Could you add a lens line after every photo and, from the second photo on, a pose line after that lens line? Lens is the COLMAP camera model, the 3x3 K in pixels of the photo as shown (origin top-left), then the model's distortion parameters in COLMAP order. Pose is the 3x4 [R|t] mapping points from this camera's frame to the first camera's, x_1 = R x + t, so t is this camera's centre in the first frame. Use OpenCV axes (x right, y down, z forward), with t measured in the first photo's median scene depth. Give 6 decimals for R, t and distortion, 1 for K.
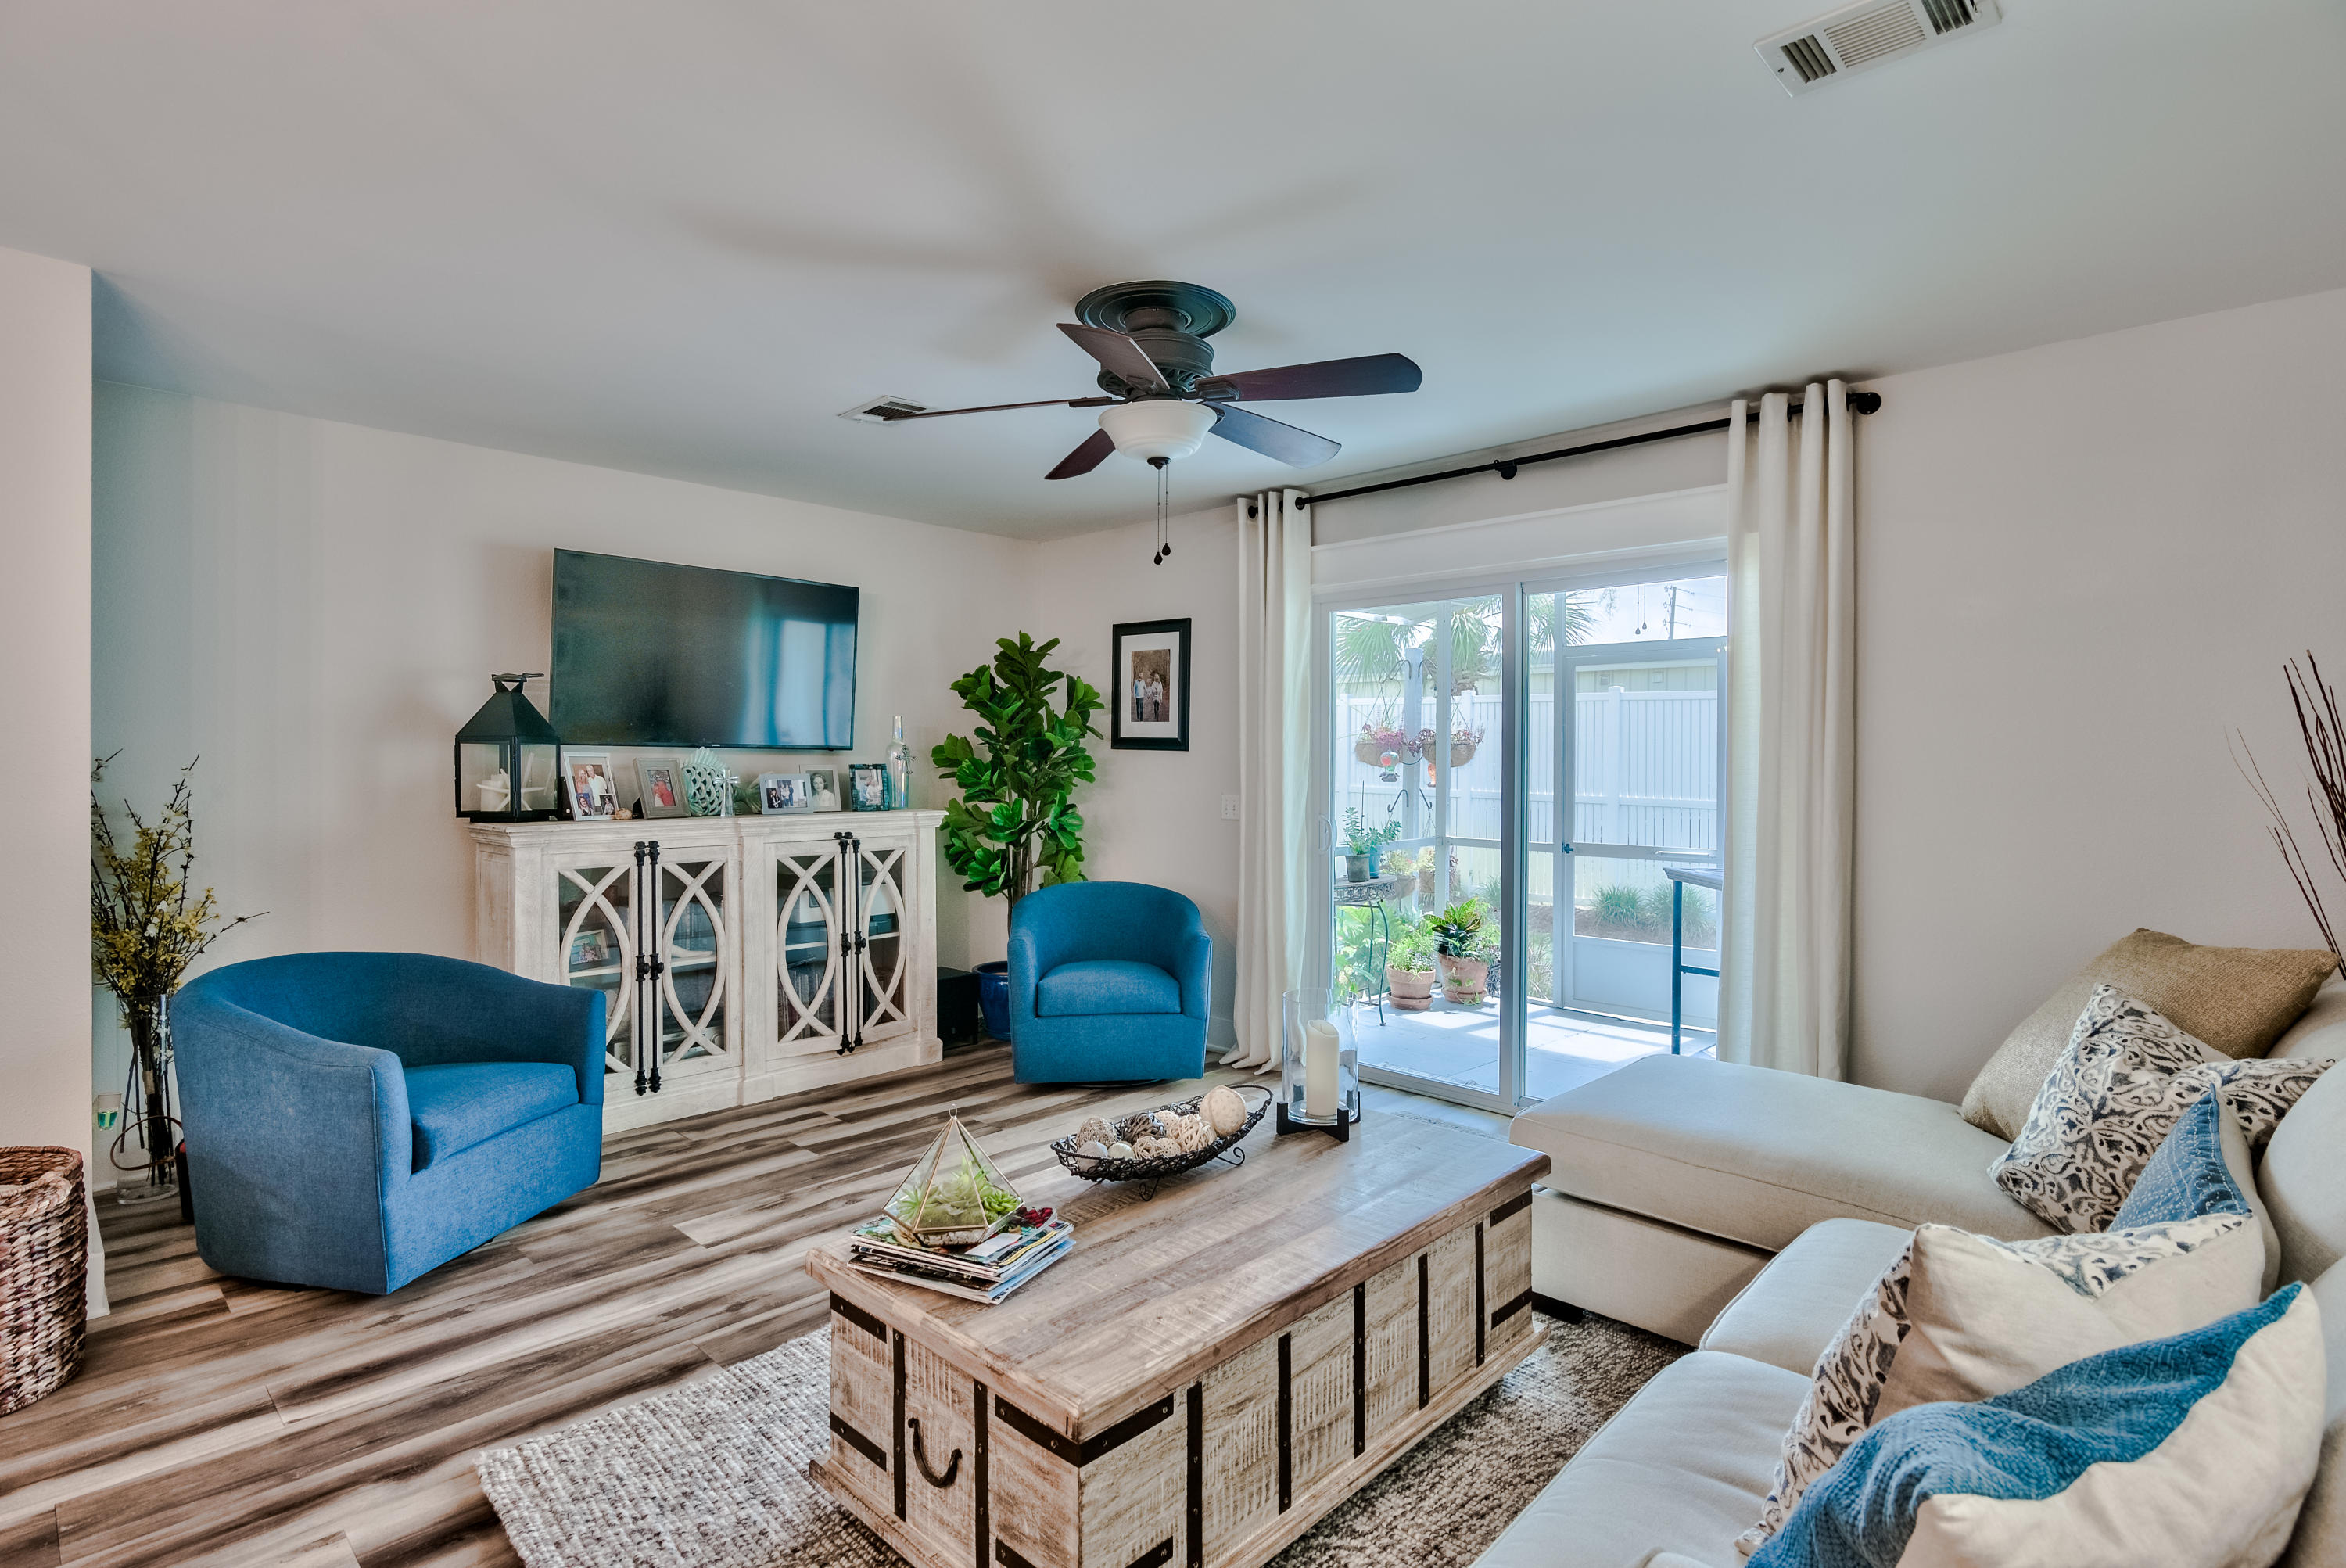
lens RADIAL K [[1148.9, 0, 1183.7], [0, 1148.9, 777.4], [0, 0, 1]] dist [-0.004802, 0.002565]
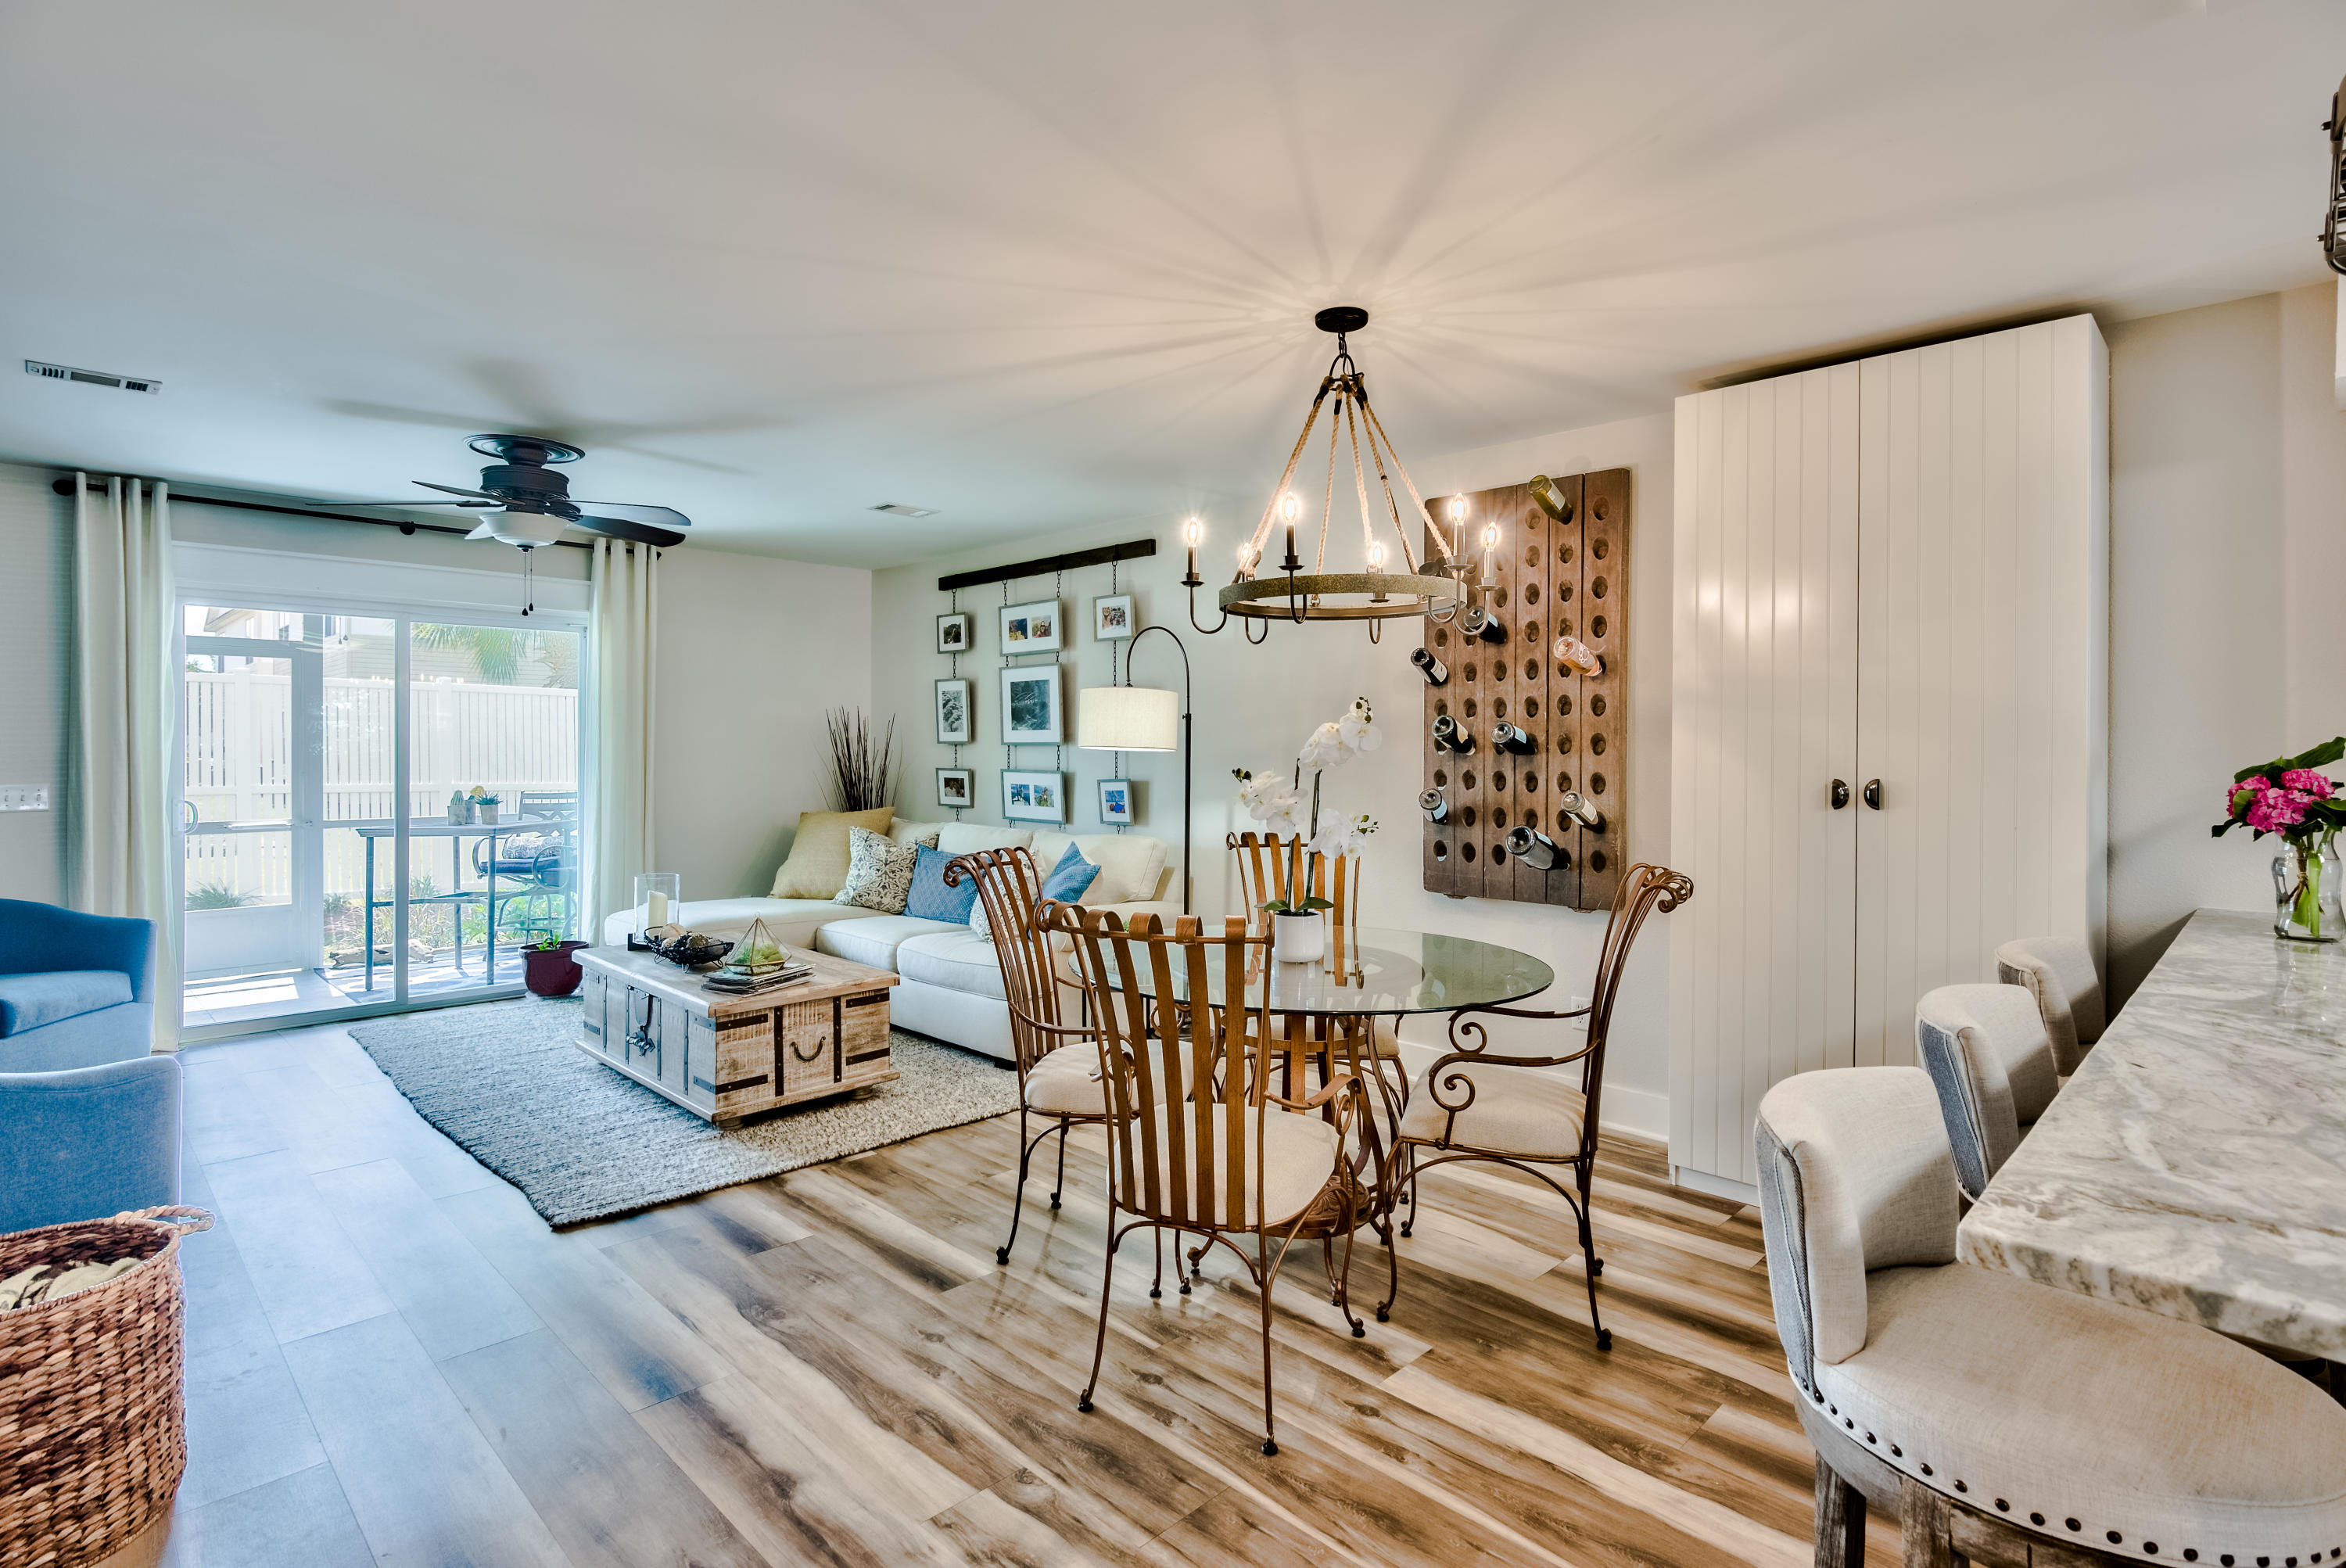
lens RADIAL K [[1148.9, 0, 1189.1], [0, 1148.9, 742.1], [0, 0, 1]] dist [-0.004802, 0.002565]
pose [[0.008916, -0.001893, 0.999958, -1.068146], [0.013752, 0.999904, 0.001771, -0.008263], [-0.999866, 0.013735, 0.008941, 0.086970]]
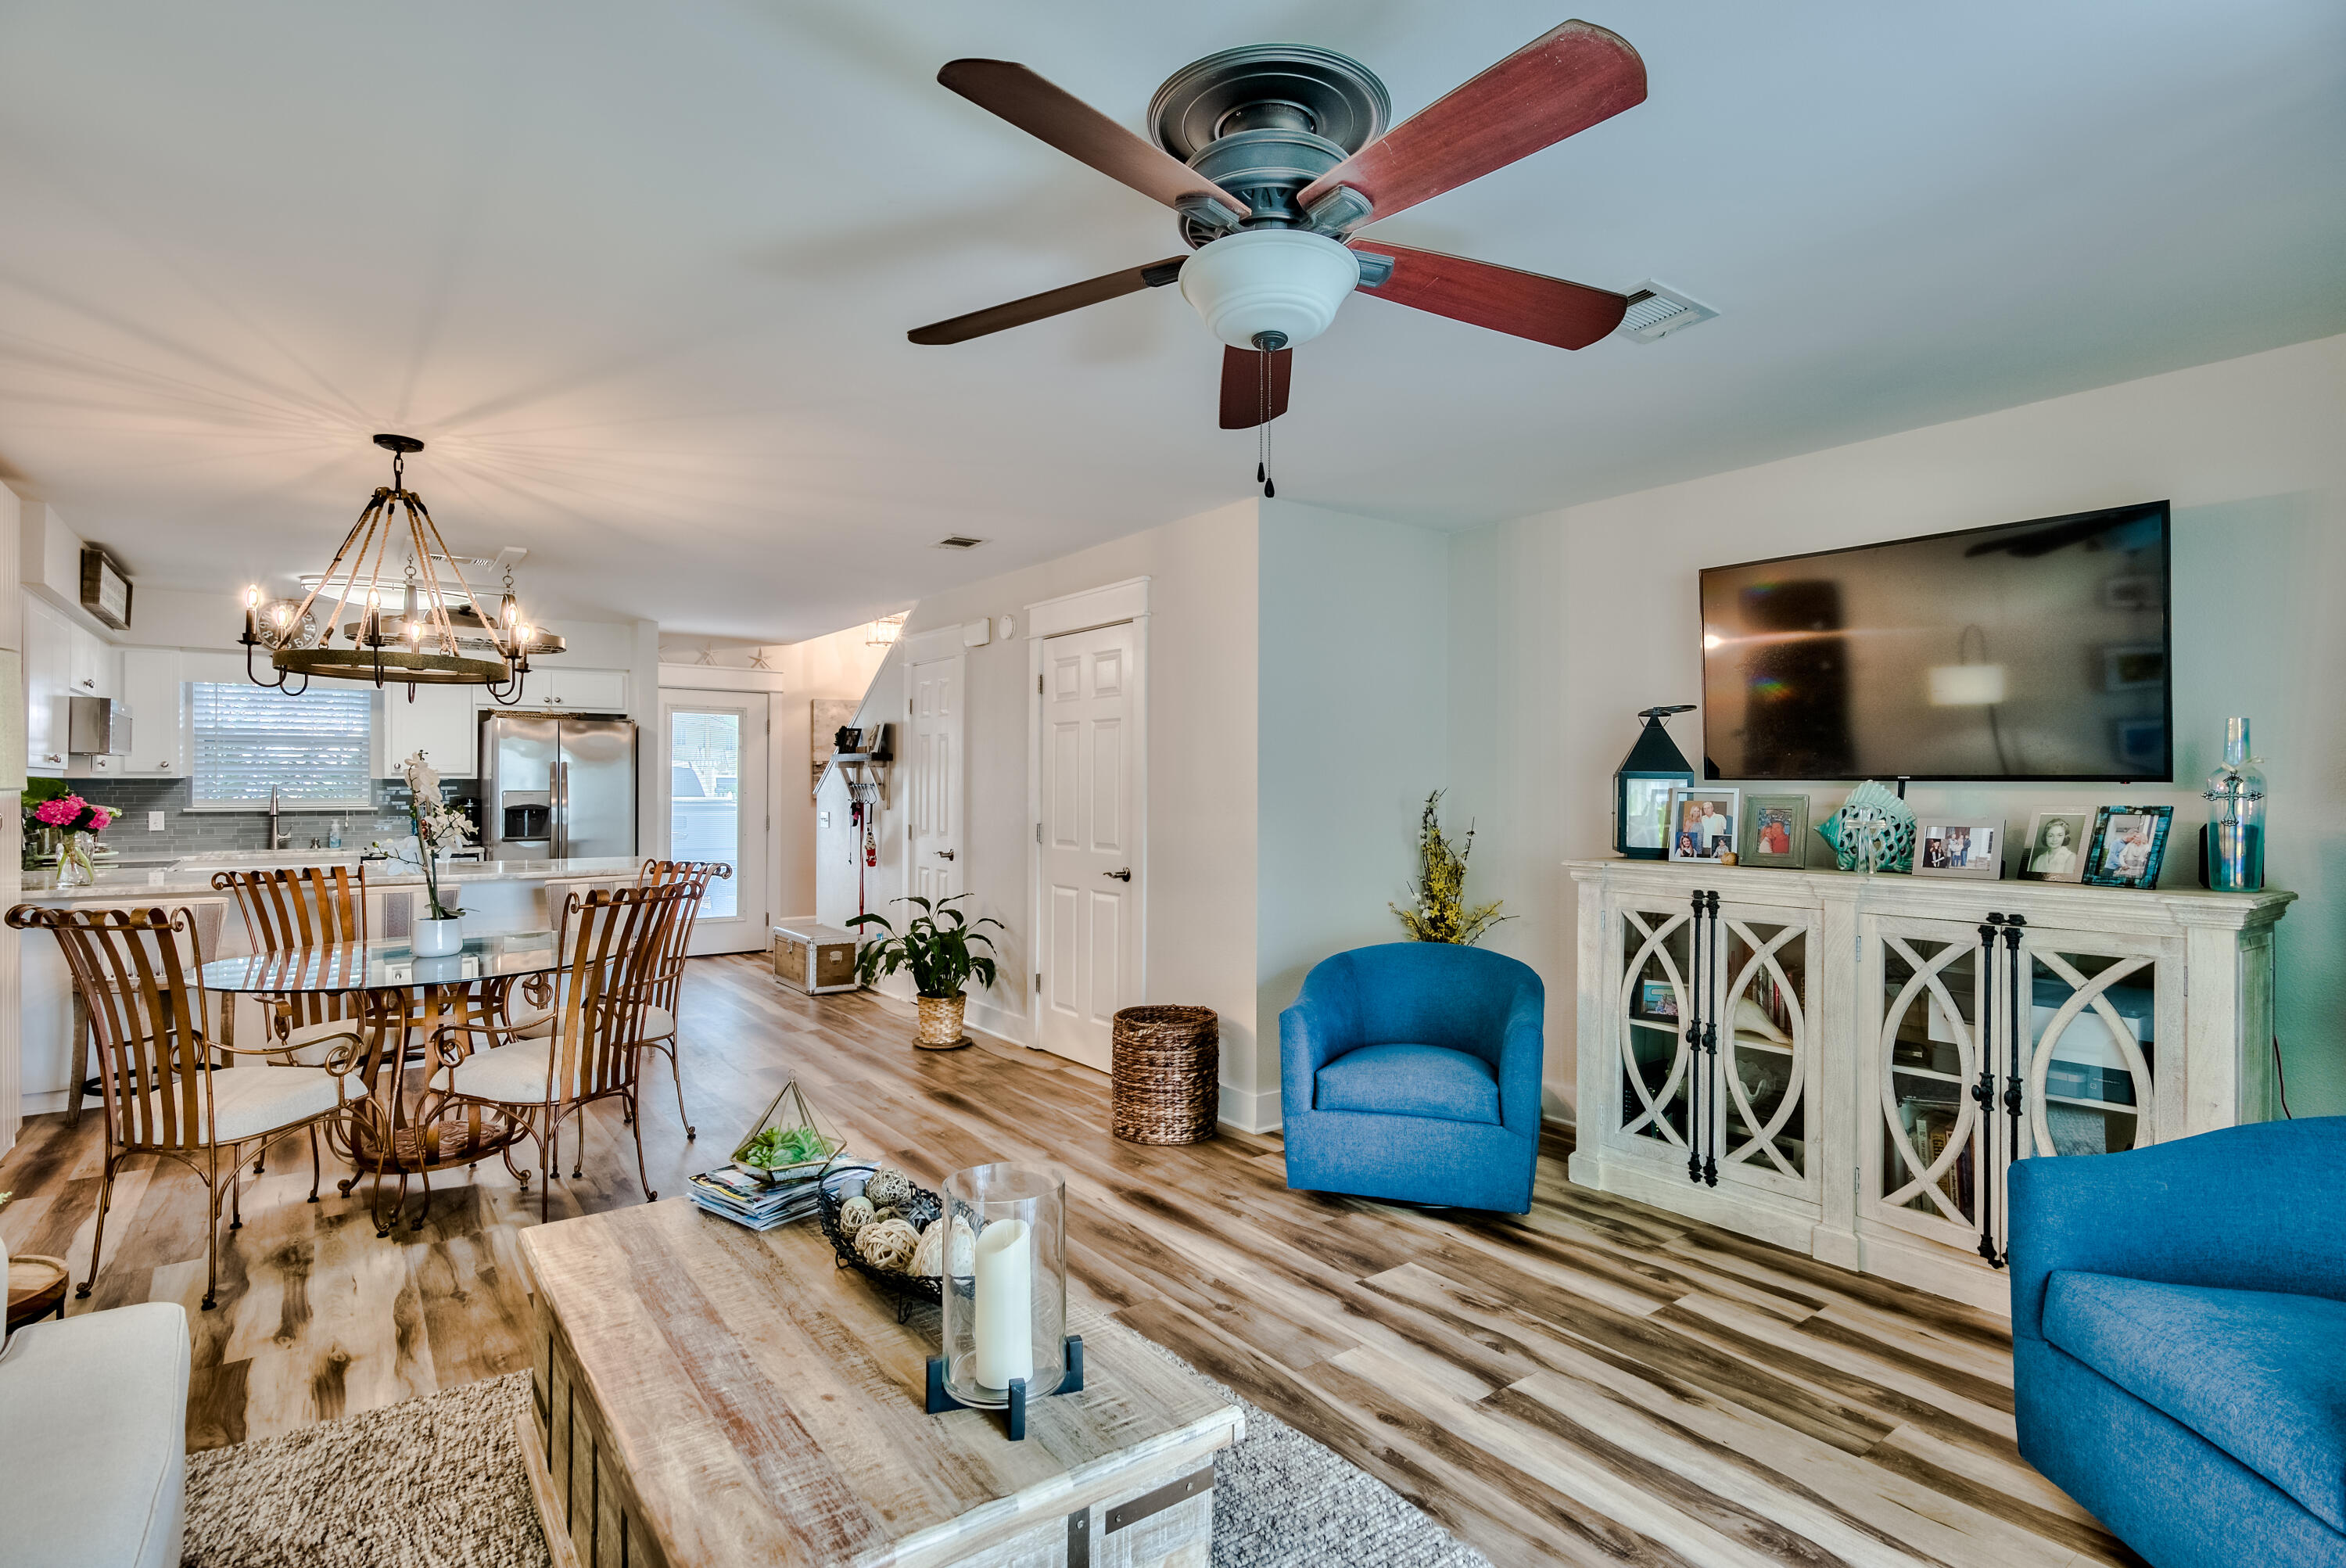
lens RADIAL K [[1148.9, 0, 1179.0], [0, 1148.9, 785.9], [0, 0, 1]] dist [-0.004802, 0.002565]
pose [[-0.161728, -0.004482, -0.986825, 0.447812], [-0.018920, 0.999820, -0.001440, -0.014252], [0.986654, 0.018438, -0.161784, 0.747358]]
